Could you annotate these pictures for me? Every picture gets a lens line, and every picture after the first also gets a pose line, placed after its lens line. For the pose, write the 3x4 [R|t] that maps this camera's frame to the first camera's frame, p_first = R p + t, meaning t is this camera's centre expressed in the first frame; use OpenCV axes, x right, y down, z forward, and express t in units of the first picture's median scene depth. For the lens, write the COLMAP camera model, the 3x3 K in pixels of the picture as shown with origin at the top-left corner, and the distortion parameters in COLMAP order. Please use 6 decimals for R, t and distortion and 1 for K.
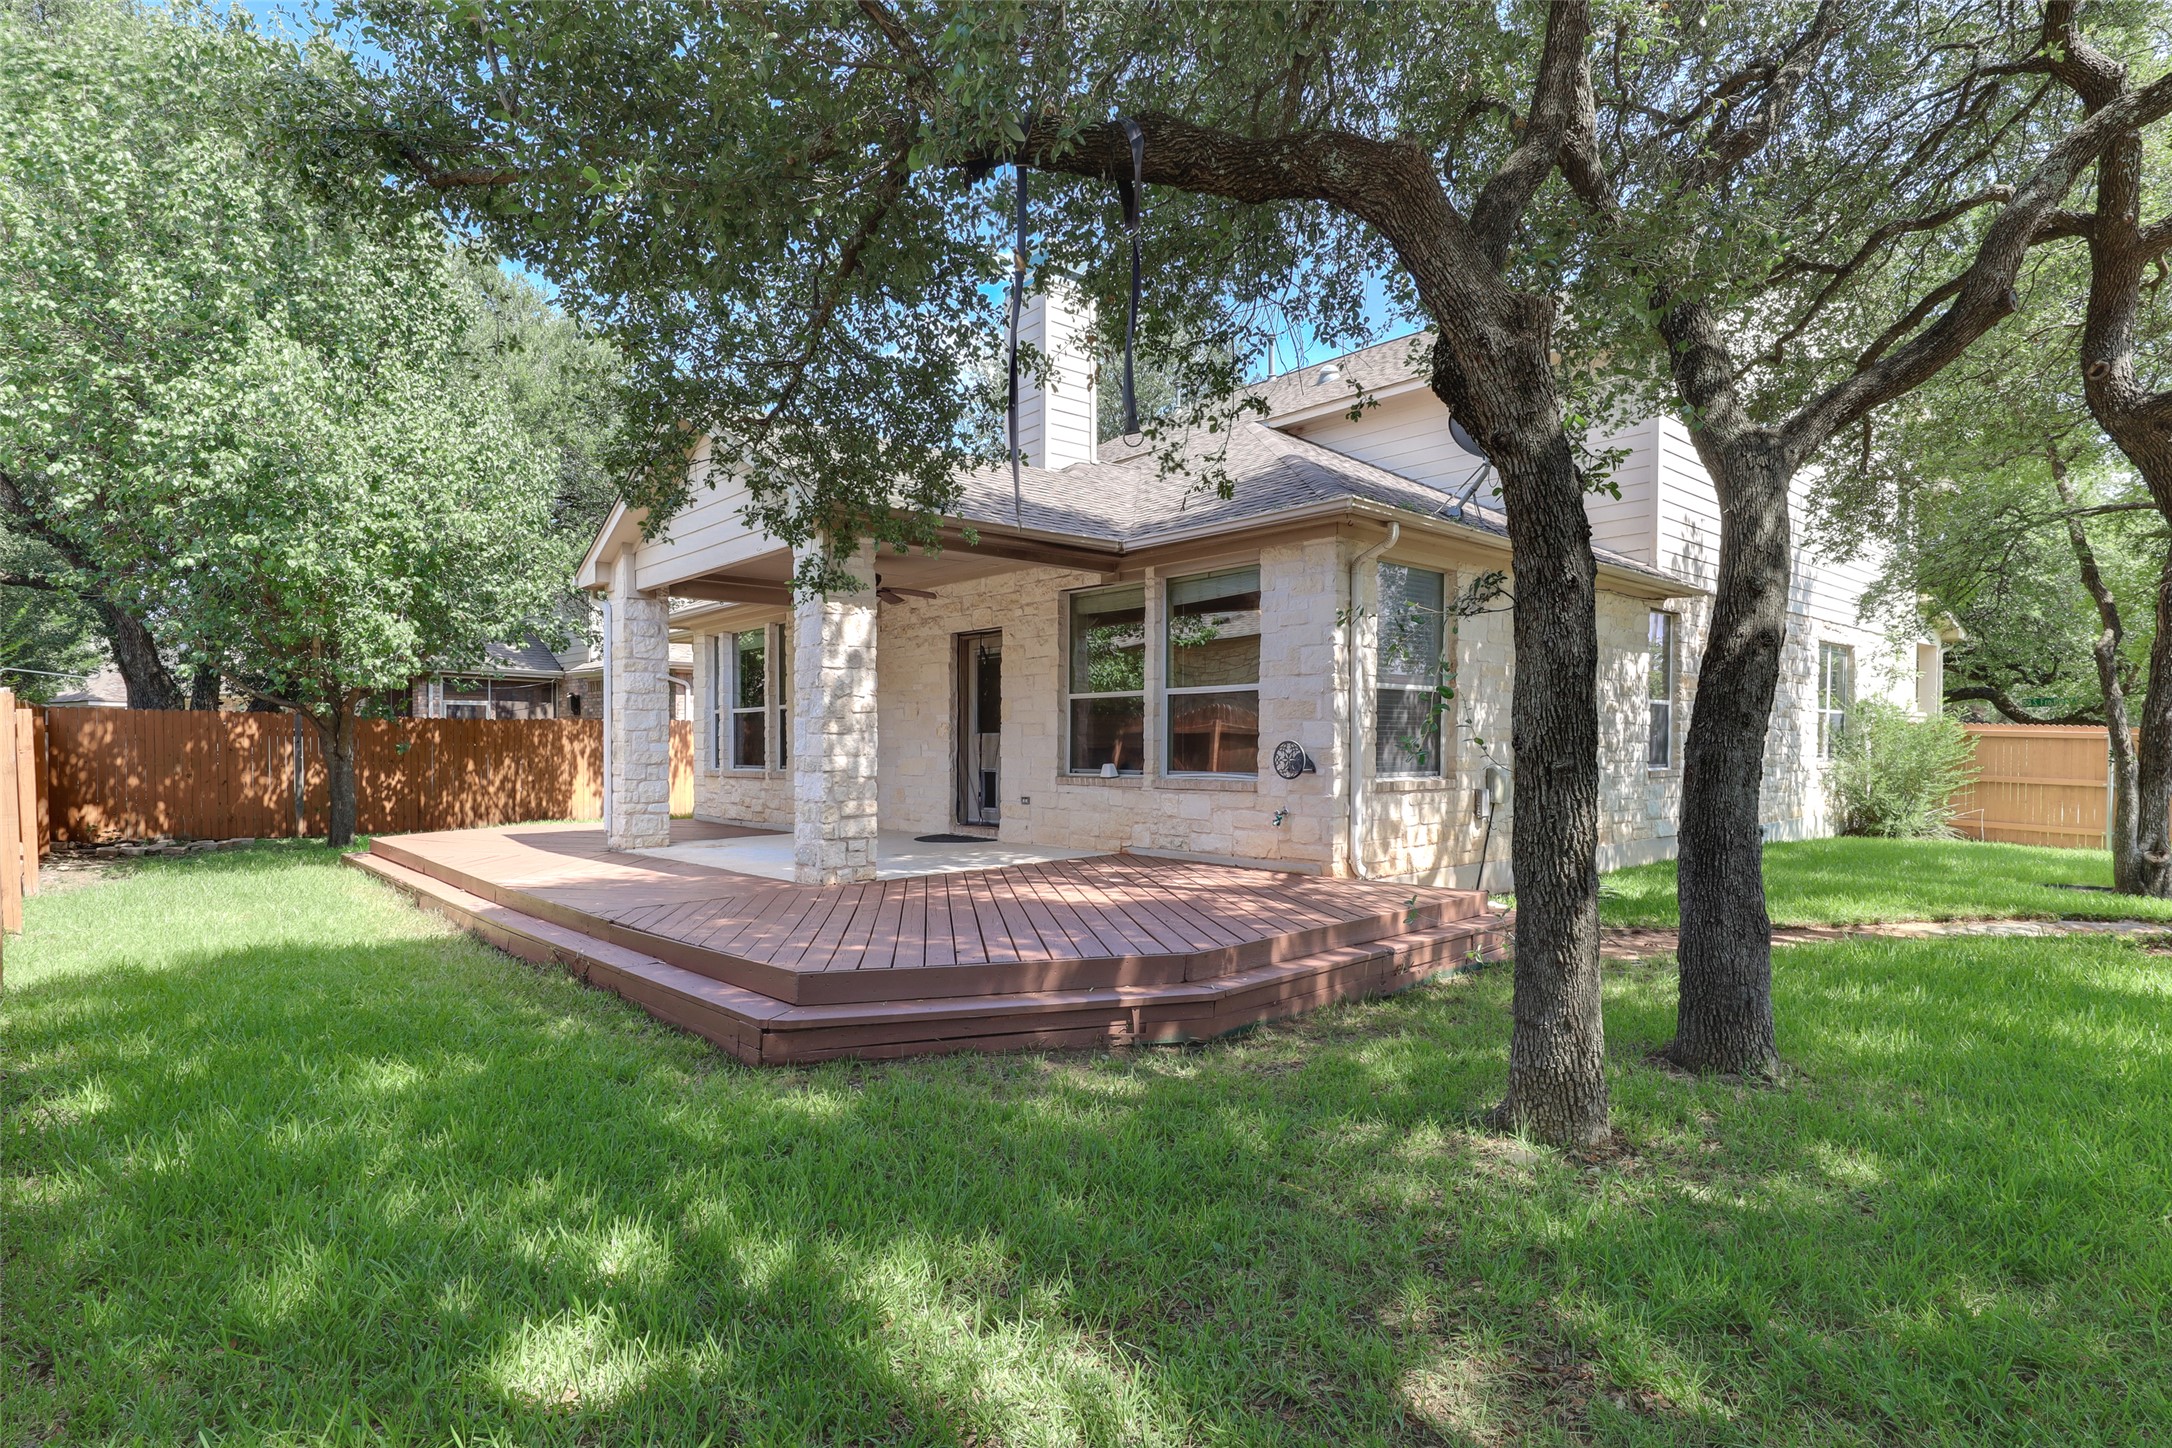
lens RADIAL K [[1117.0, 0, 1081.2], [0, 1117.0, 753.1], [0, 0, 1]] dist [0.000225, -0.001322]
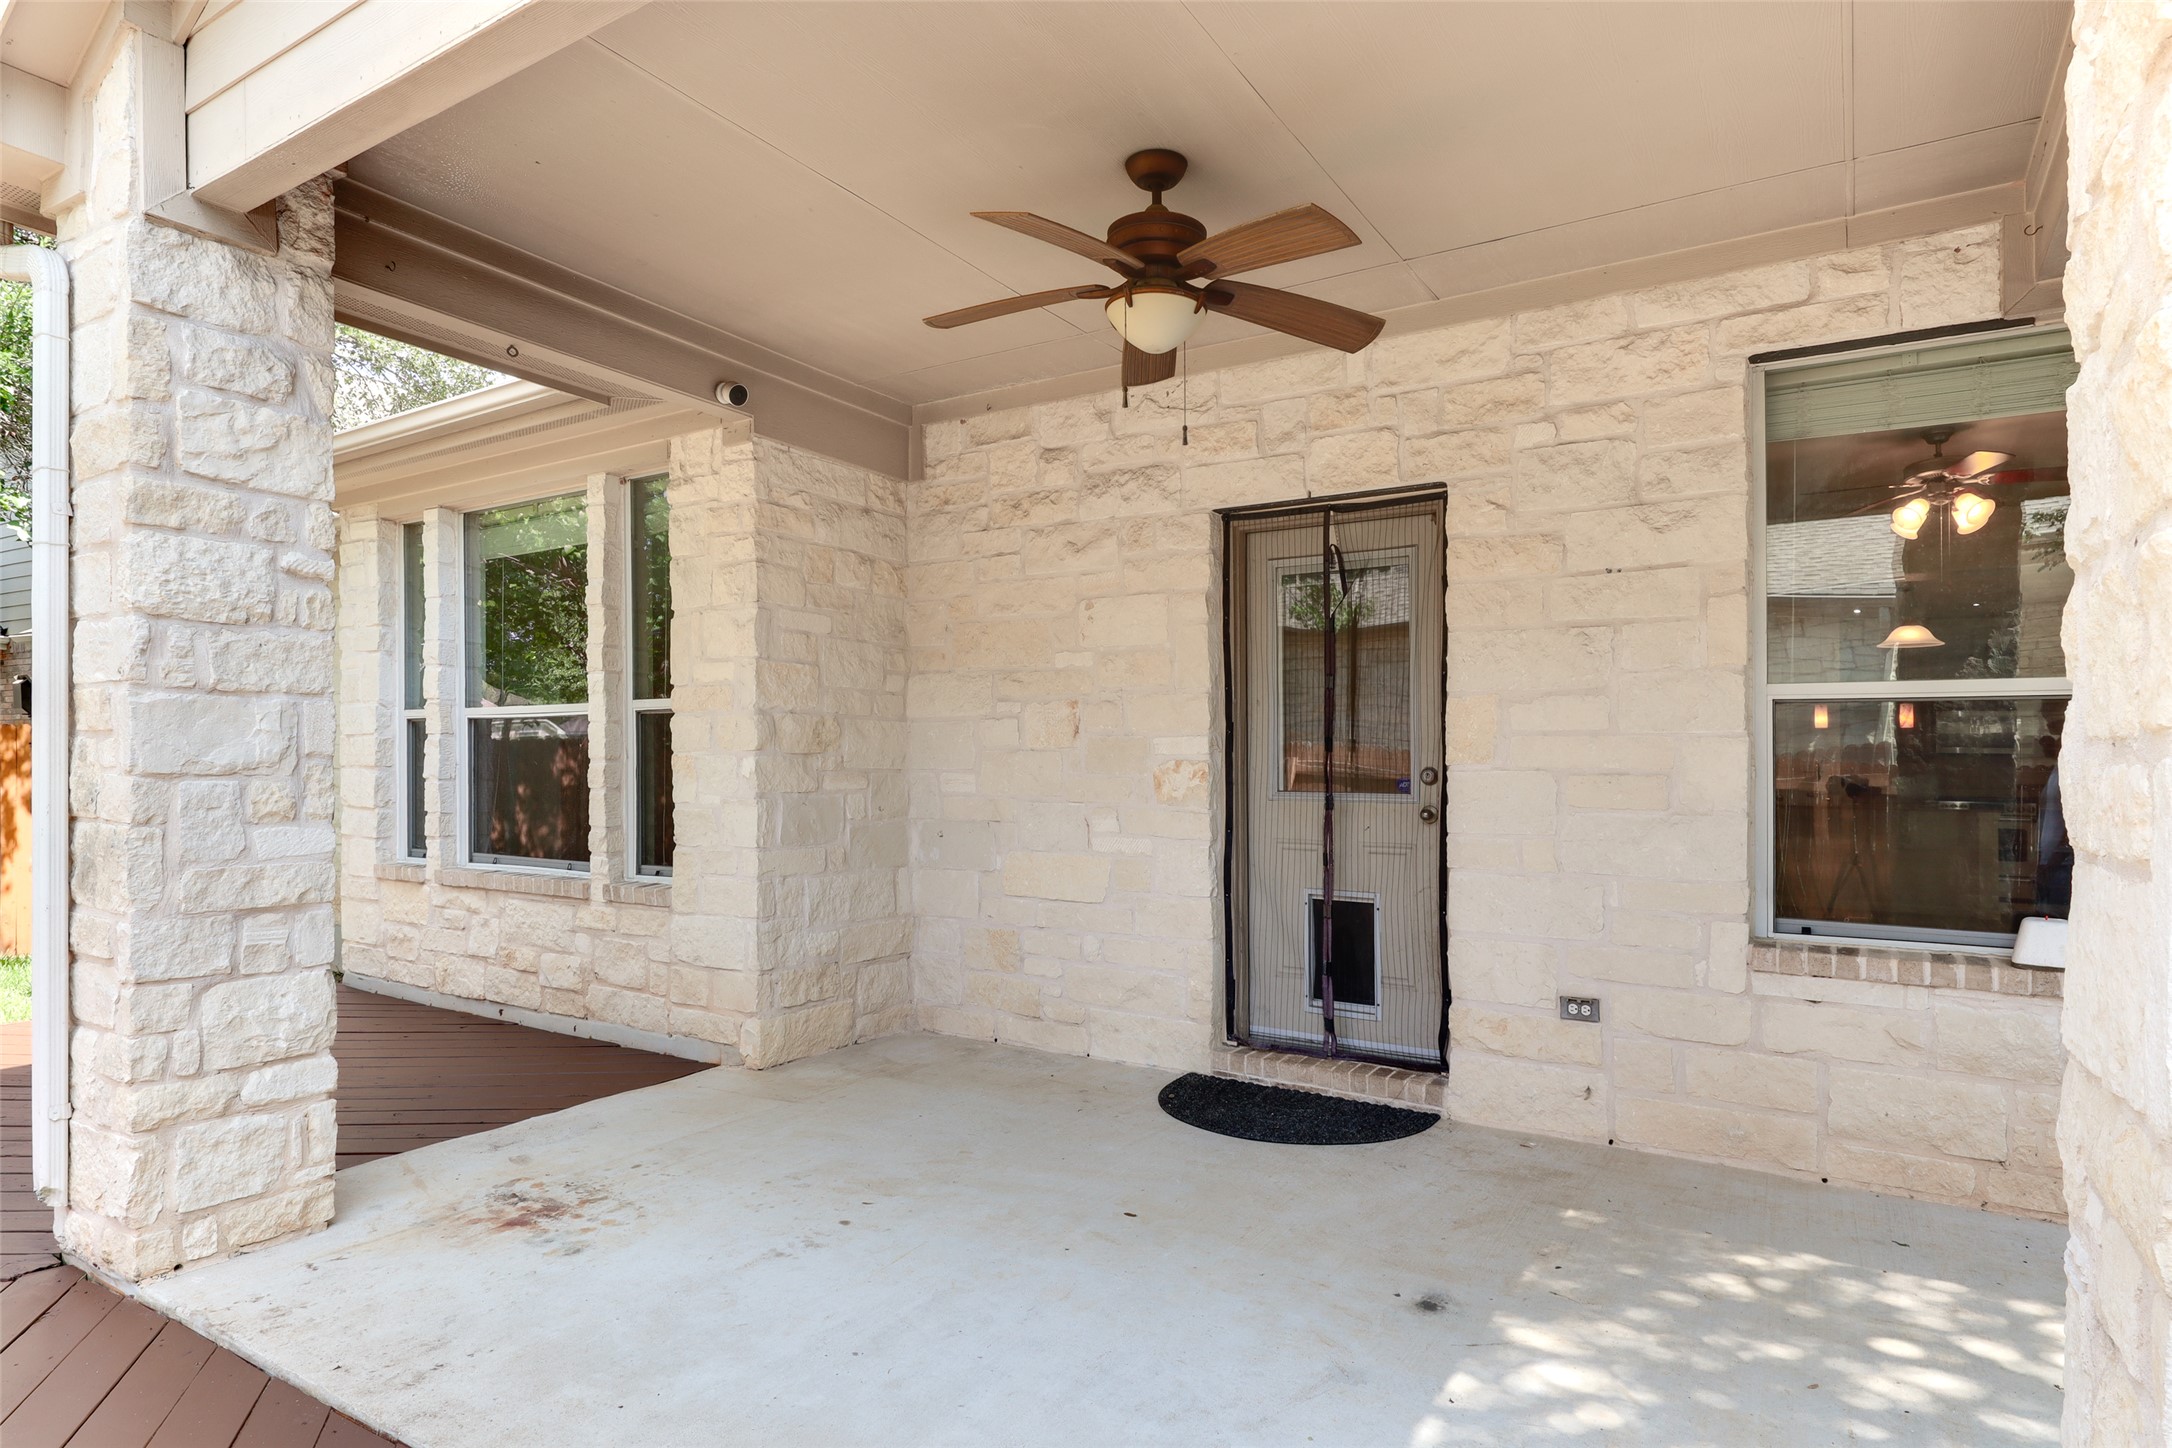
lens RADIAL K [[1209.5, 0, 1084.2], [0, 1209.5, 788.8], [0, 0, 1]] dist [0.000334, -0.000180]
pose [[0.962335, 0.010081, 0.271679, -0.260765], [-0.011428, 0.999929, 0.003378, -0.019099], [-0.271626, -0.006355, 0.962382, 0.640785]]
